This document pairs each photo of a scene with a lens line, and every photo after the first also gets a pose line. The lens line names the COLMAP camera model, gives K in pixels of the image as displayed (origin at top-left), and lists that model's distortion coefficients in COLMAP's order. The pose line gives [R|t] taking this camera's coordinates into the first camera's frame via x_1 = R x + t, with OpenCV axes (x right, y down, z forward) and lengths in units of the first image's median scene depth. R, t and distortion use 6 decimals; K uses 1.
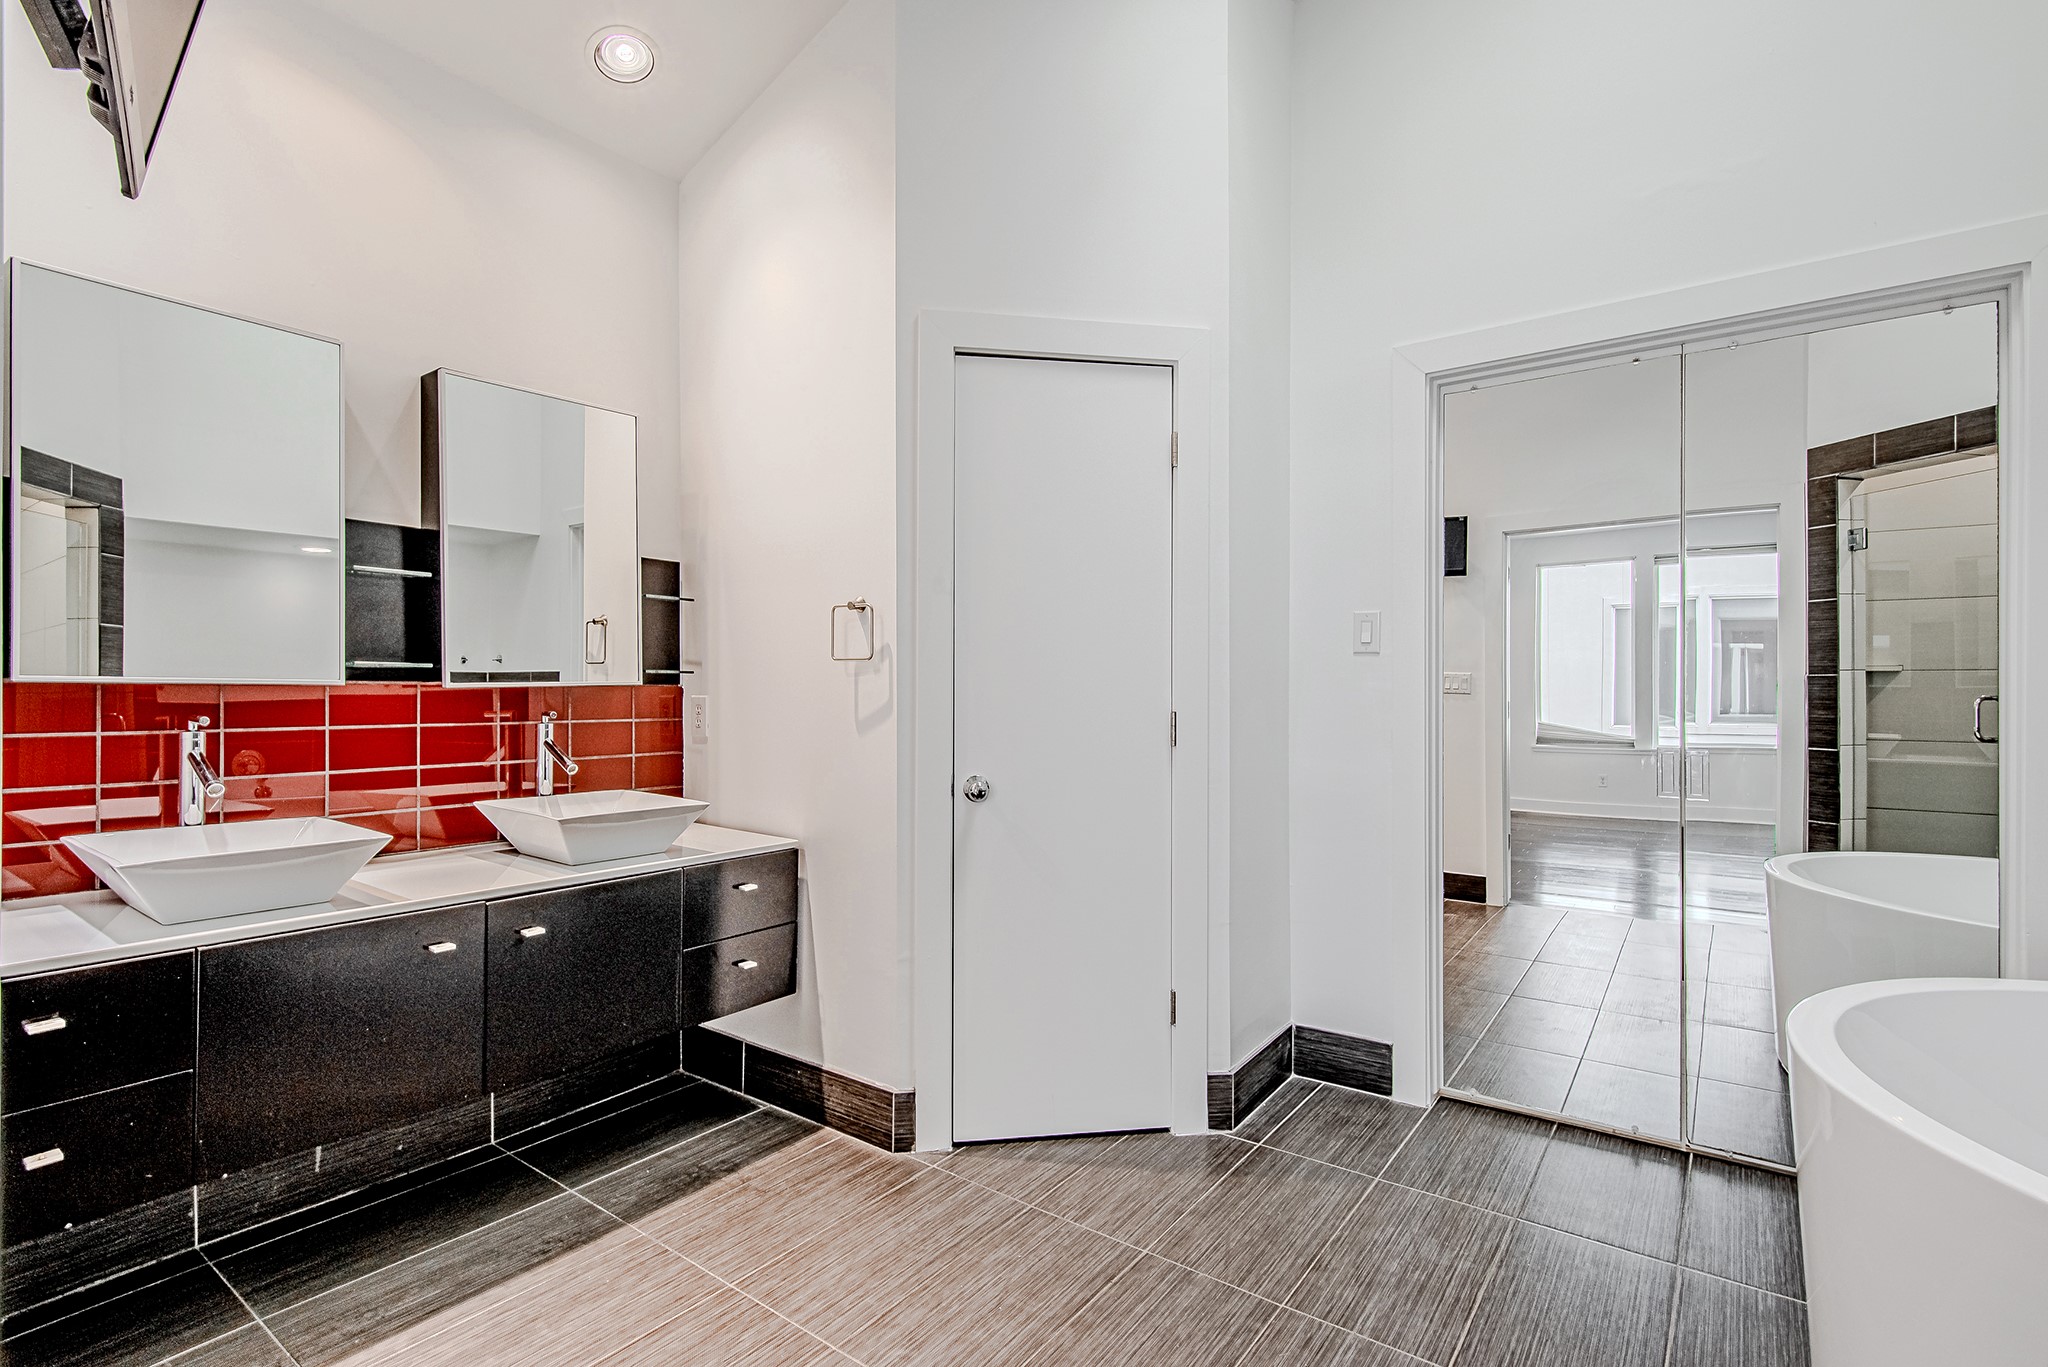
lens RADIAL K [[978.5, 0, 1024.0], [0, 978.5, 683.5], [0, 0, 1]] dist [0.009273, -0.000019]
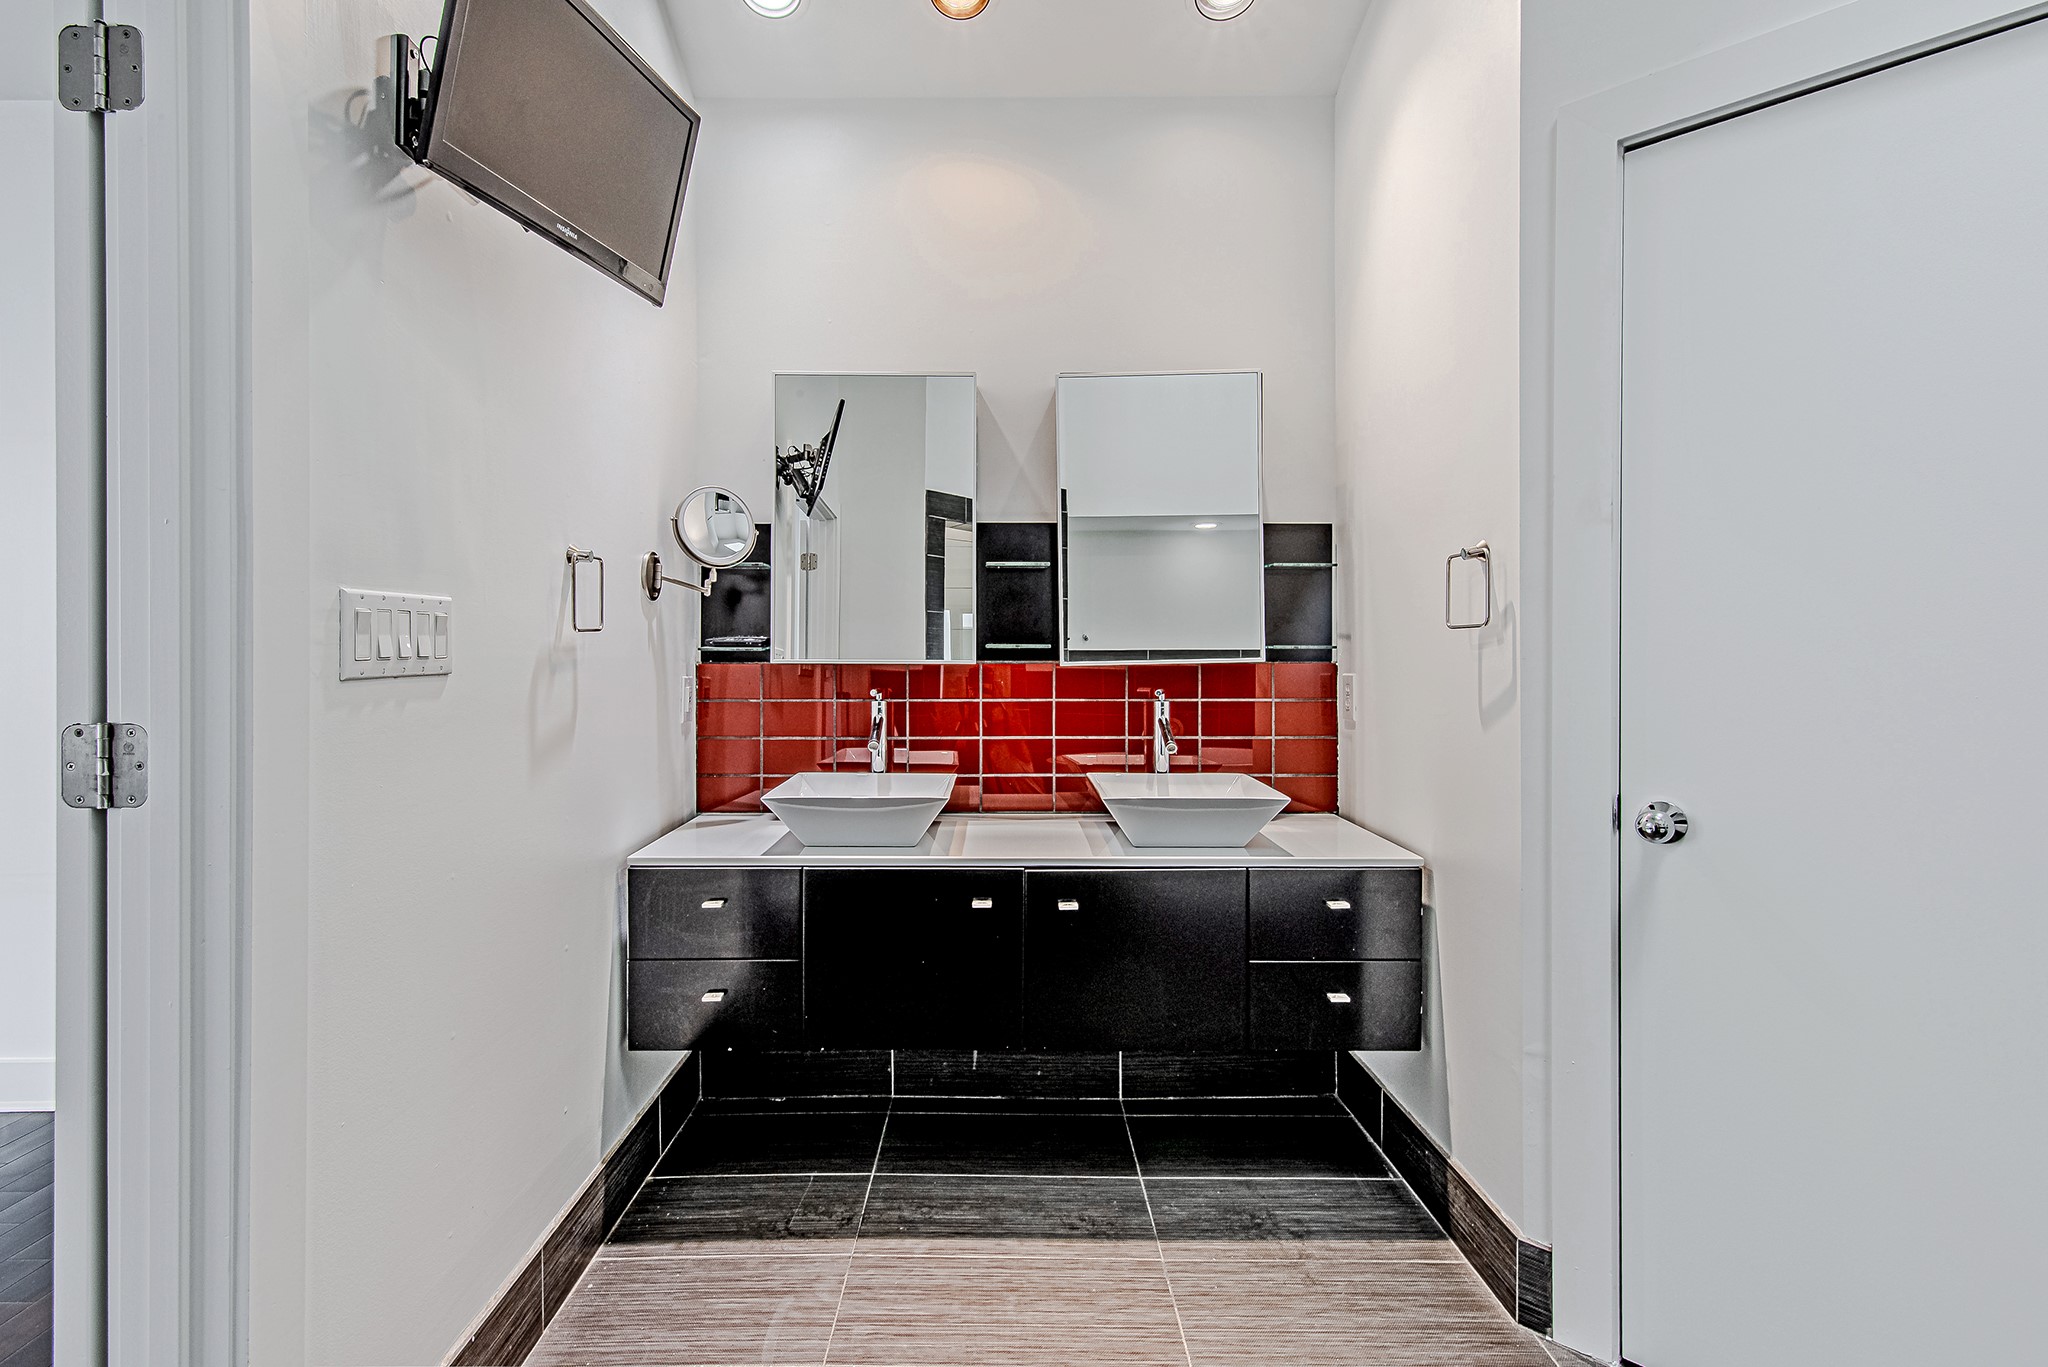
lens RADIAL K [[954.5, 0, 1026.9], [0, 954.5, 670.1], [0, 0, 1]] dist [0.016307, -0.000390]
pose [[0.590308, -0.000732, -0.807177, 0.225323], [0.006405, 0.999972, 0.003777, 0.004224], [0.807152, -0.007399, 0.590297, 0.317137]]
